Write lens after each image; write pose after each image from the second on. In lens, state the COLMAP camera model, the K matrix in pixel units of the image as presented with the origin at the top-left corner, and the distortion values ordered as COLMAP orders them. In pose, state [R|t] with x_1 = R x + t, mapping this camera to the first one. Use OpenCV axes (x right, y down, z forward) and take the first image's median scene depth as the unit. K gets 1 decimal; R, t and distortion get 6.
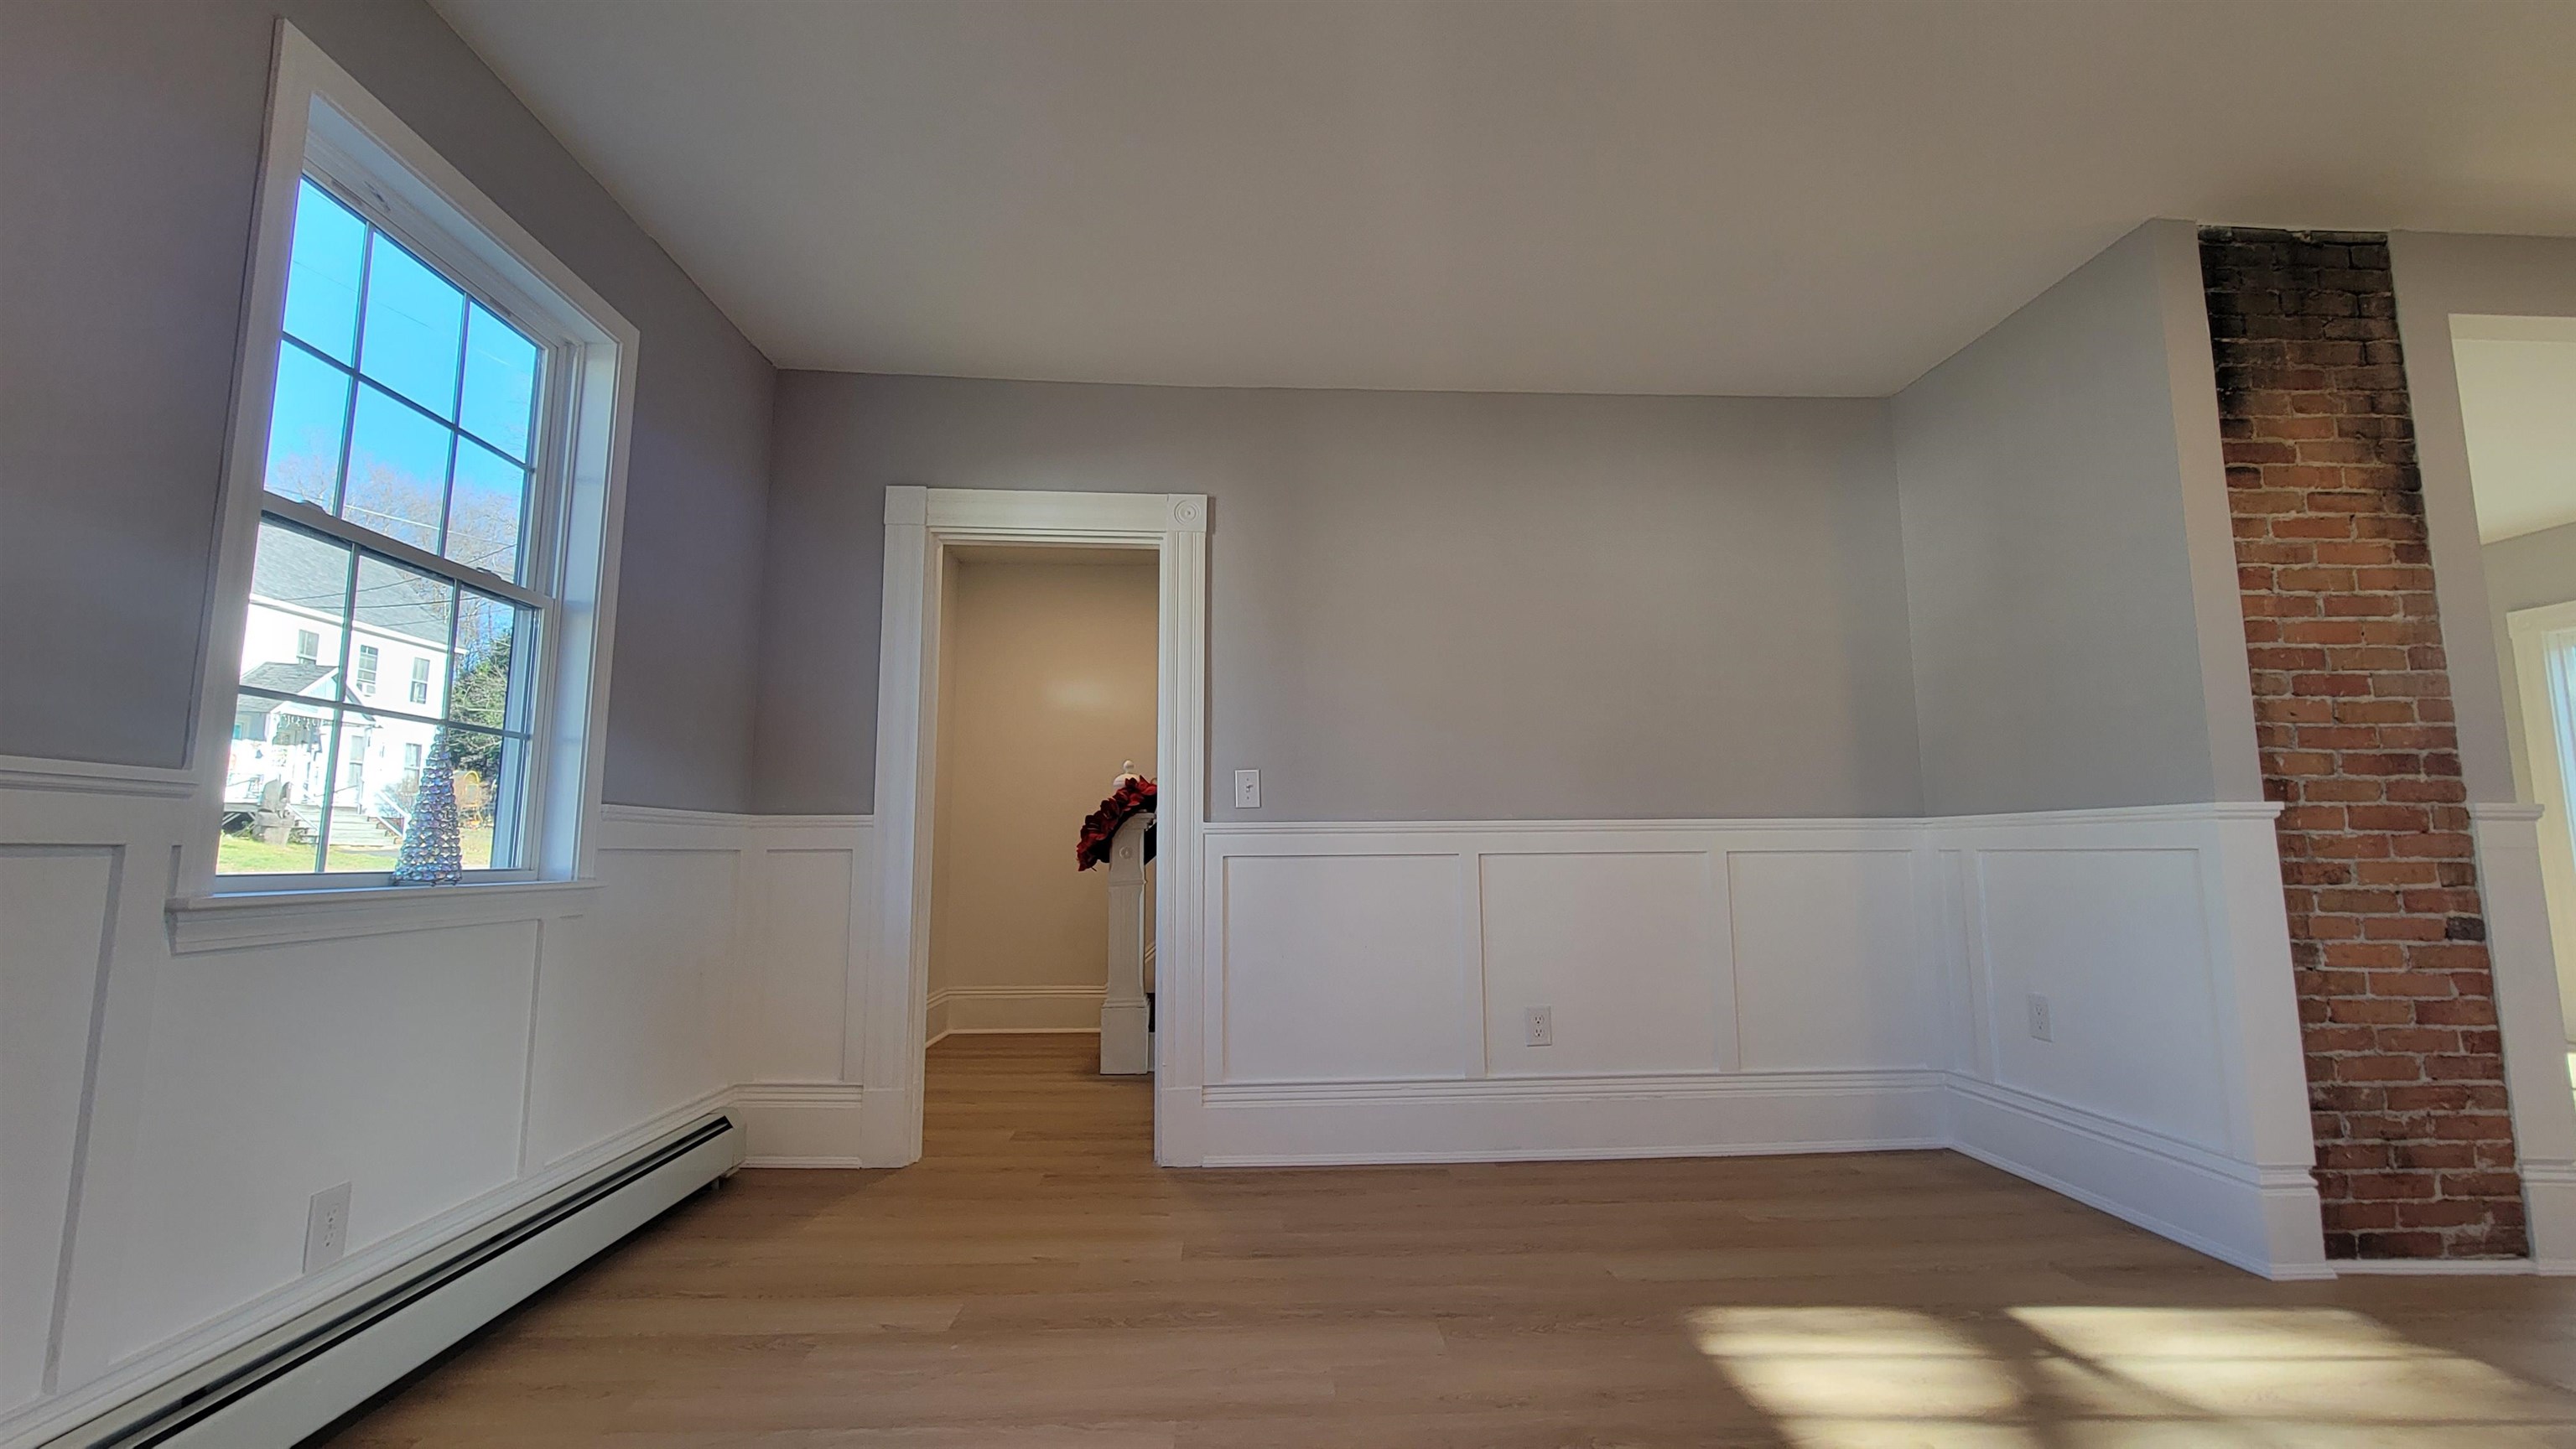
lens RADIAL K [[1048.0, 0, 1292.2], [0, 1048.0, 729.7], [0, 0, 1]] dist [-0.000931, 0.000582]
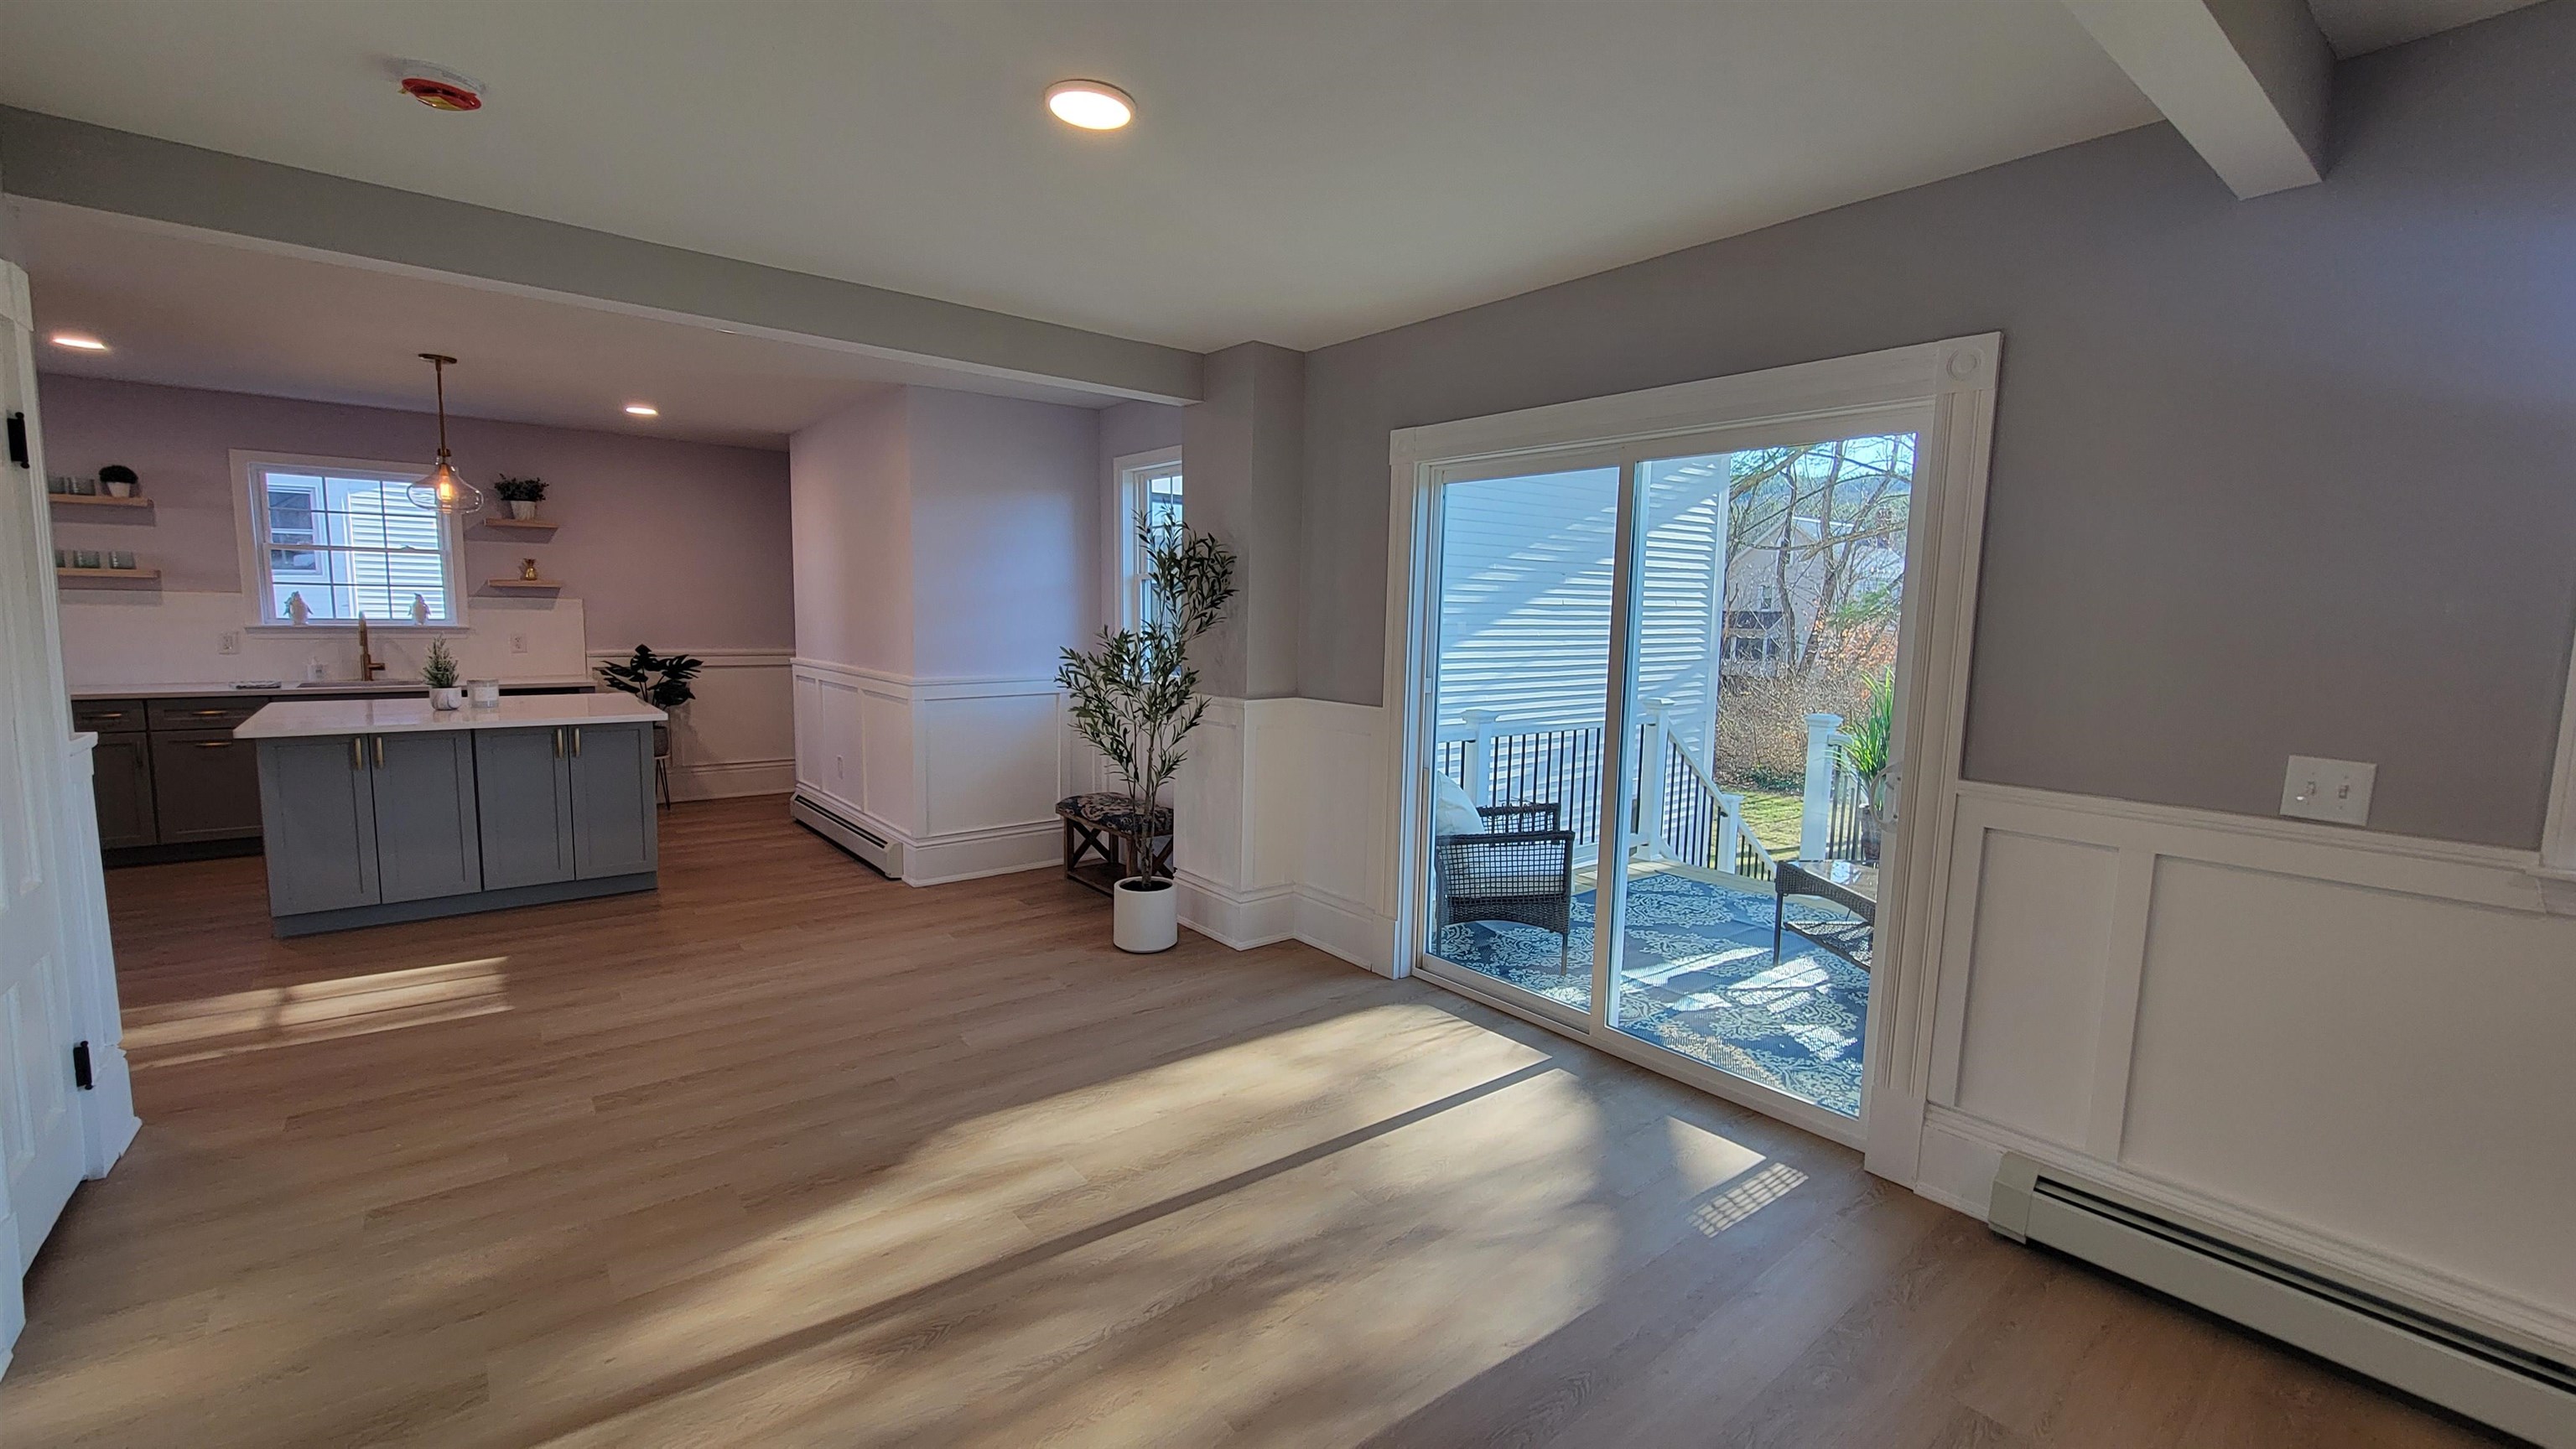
lens RADIAL K [[1048.0, 0, 1292.2], [0, 1048.0, 729.7], [0, 0, 1]] dist [-0.000931, 0.000582]
pose [[0.811312, -0.045937, 0.582806, 1.372238], [-0.094760, 0.973392, 0.208636, -0.110489], [-0.576883, -0.224496, 0.785371, 0.852014]]
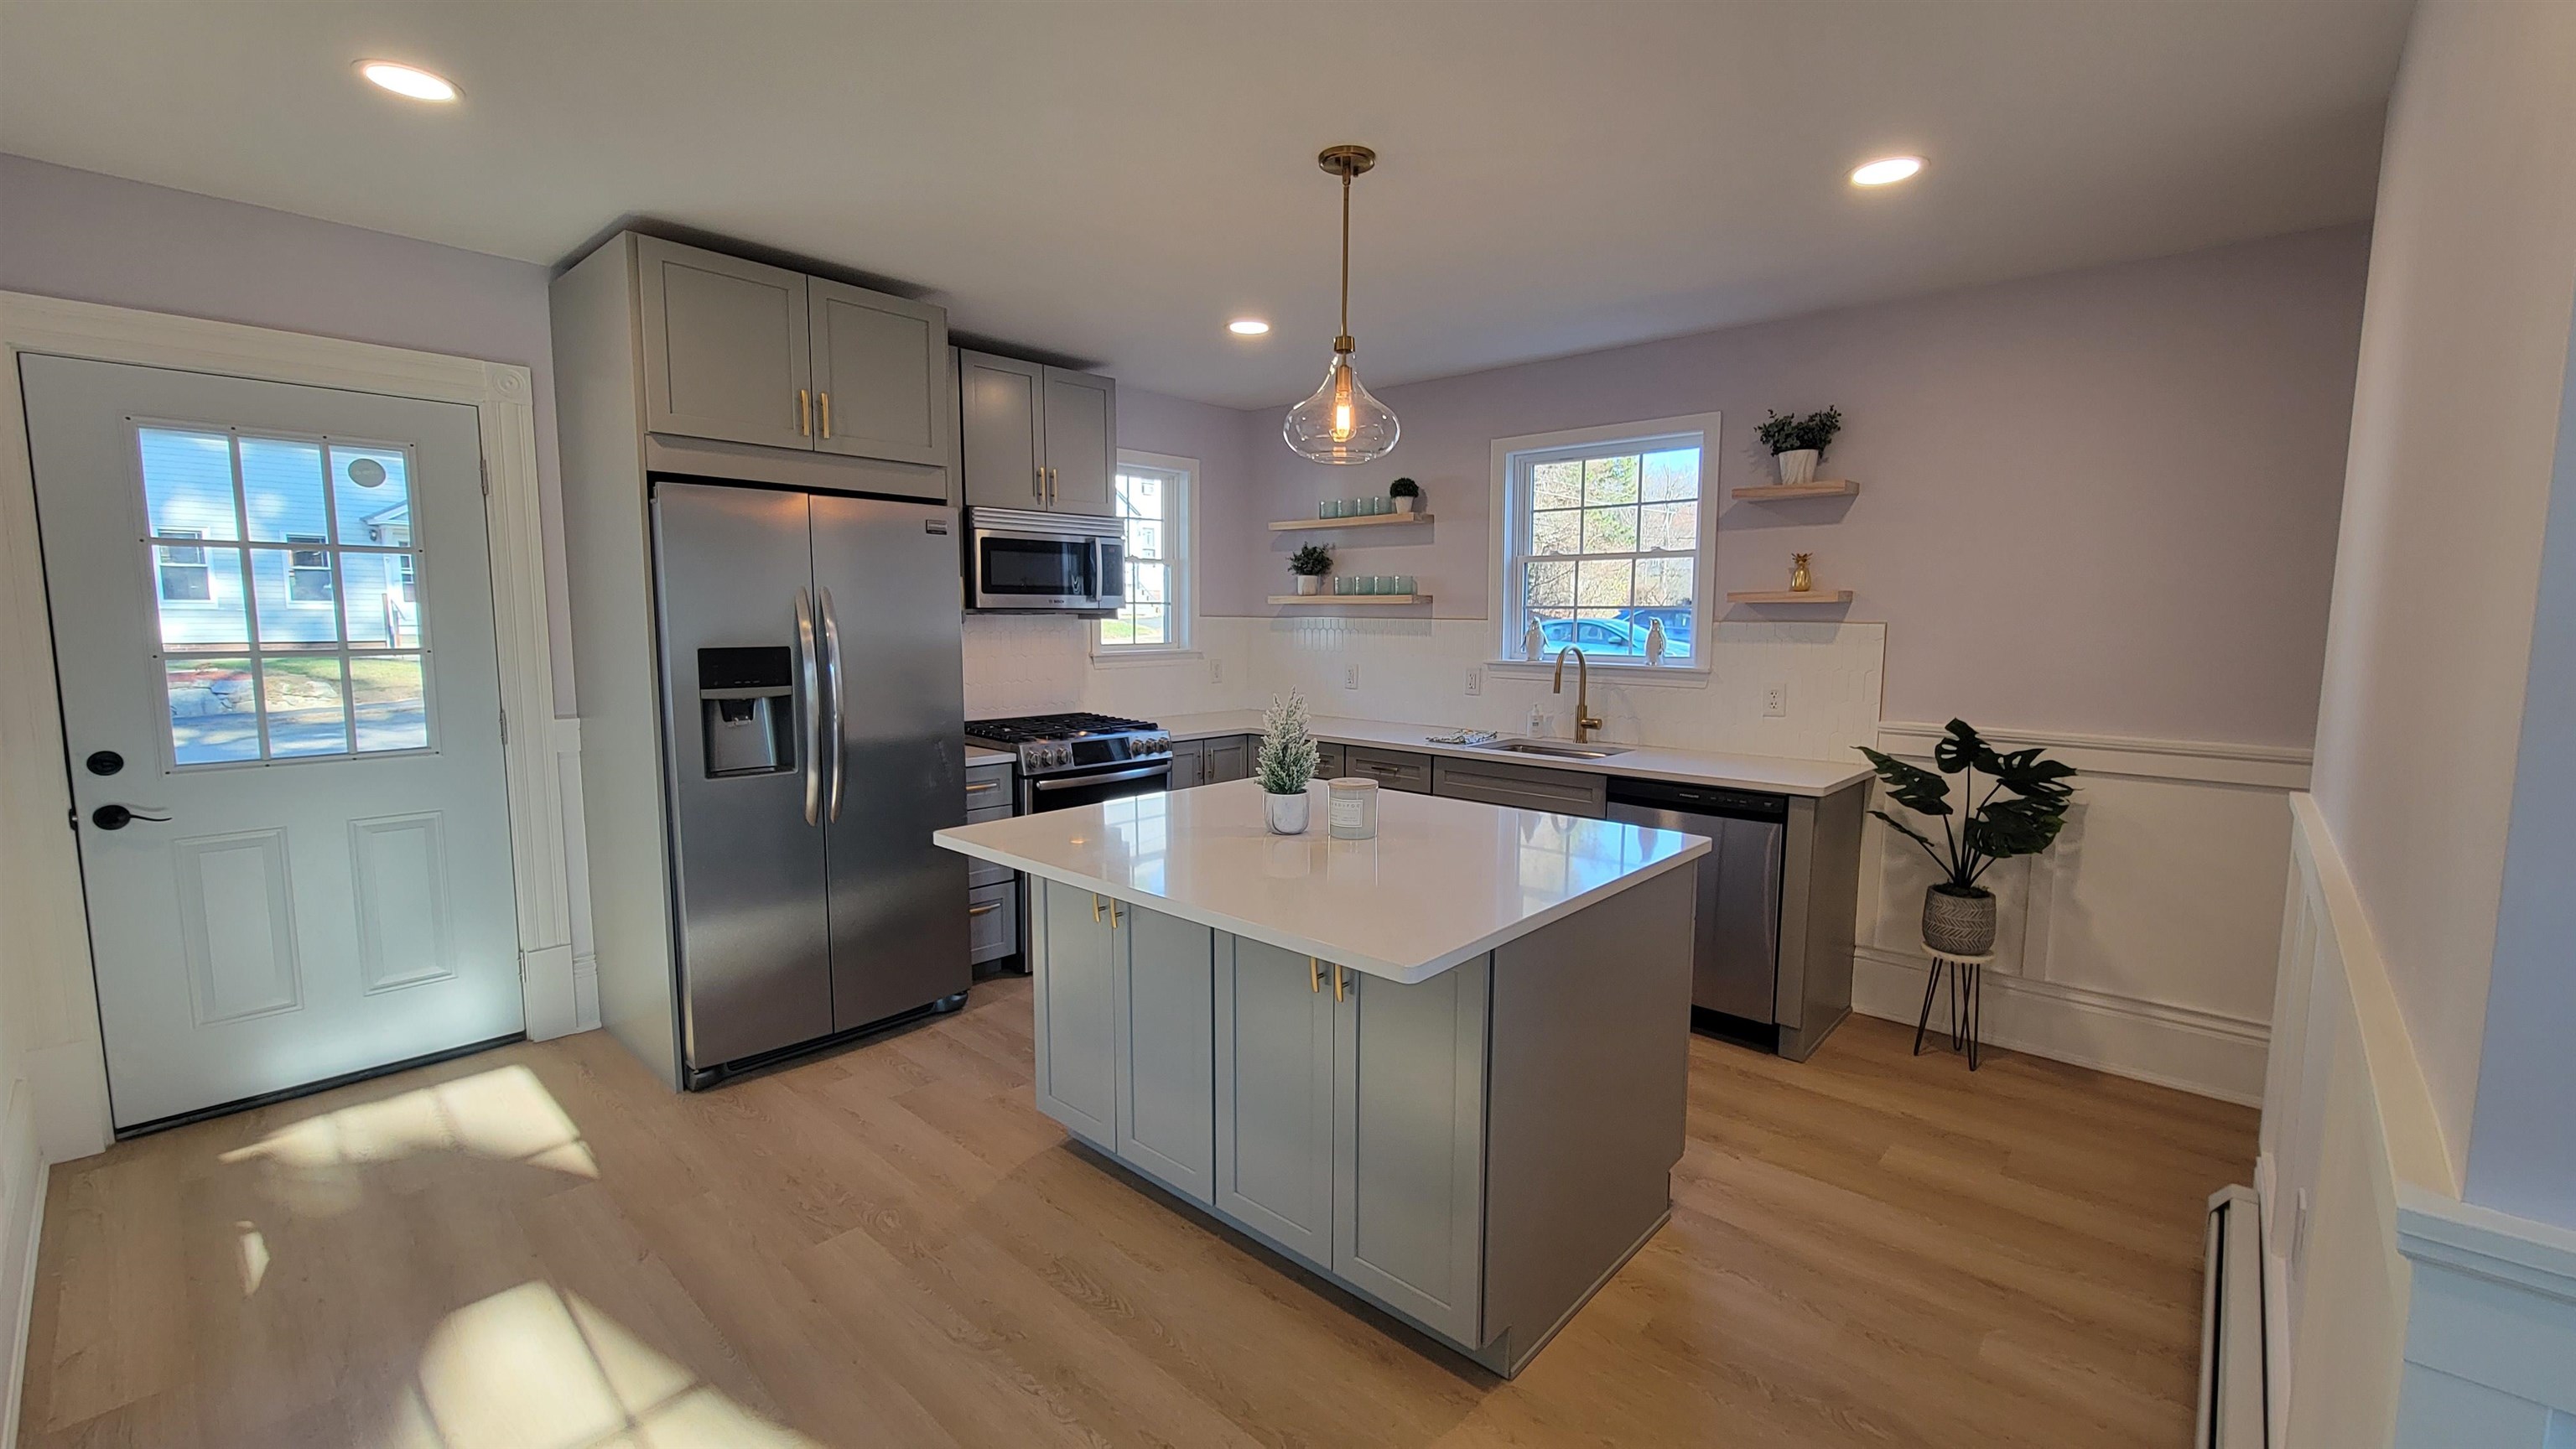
lens RADIAL K [[1048.0, 0, 1292.2], [0, 1048.0, 729.7], [0, 0, 1]] dist [-0.000931, 0.000582]
pose [[0.699084, 0.086440, -0.709796, 1.932830], [0.078409, 0.977413, 0.196256, 0.093781], [0.710728, -0.192853, 0.676516, 2.518198]]
